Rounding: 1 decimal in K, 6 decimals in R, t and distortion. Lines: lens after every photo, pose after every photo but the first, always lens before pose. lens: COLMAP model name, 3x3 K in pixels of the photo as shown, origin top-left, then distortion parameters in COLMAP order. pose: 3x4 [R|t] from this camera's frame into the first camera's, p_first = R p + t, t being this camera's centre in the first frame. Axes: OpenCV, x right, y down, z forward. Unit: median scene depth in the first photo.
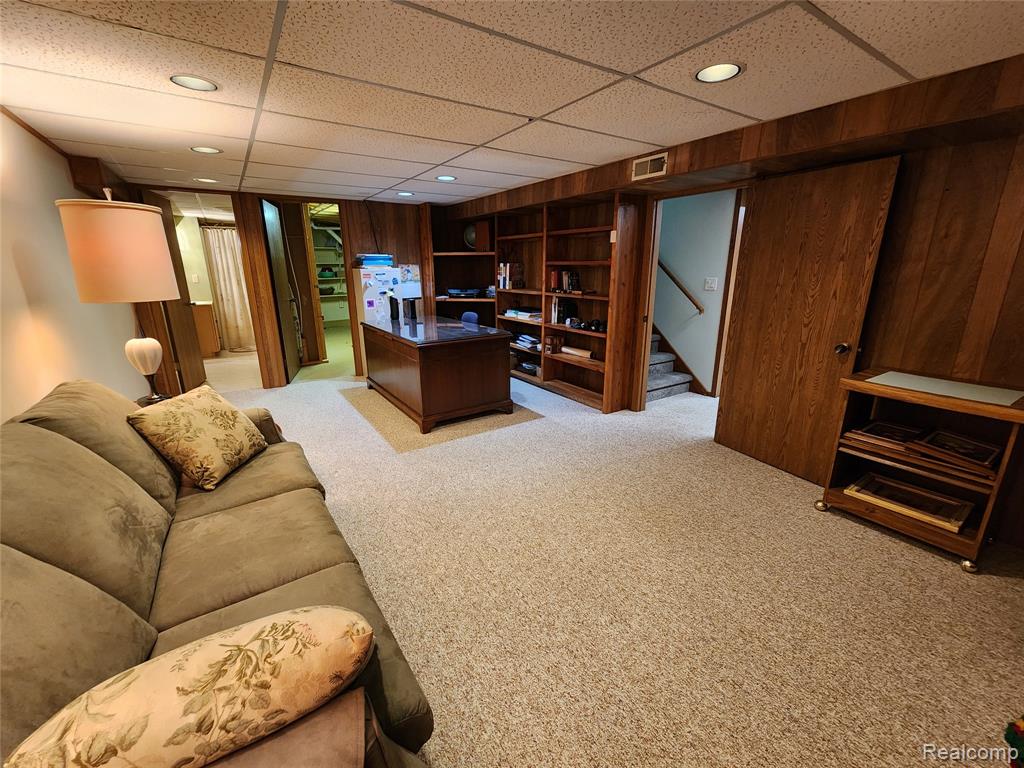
lens RADIAL K [[419.4, 0, 513.1], [0, 419.4, 383.1], [0, 0, 1]] dist [-0.003182, -0.000156]
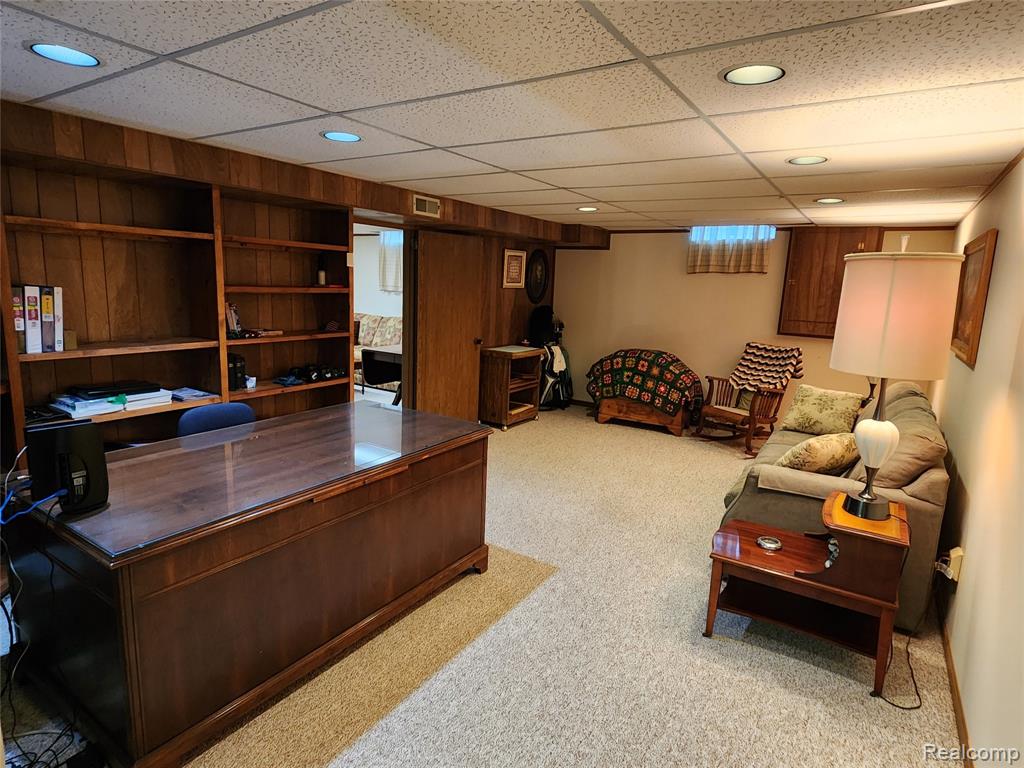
lens RADIAL K [[553.8, 0, 512.3], [0, 553.8, 381.4], [0, 0, 1]] dist [-0.003571, 0.005168]
pose [[-0.381751, -0.180040, 0.906560, -0.763891], [0.210545, 0.938117, 0.274967, -0.298271], [-0.899965, 0.295841, -0.320221, 0.943583]]
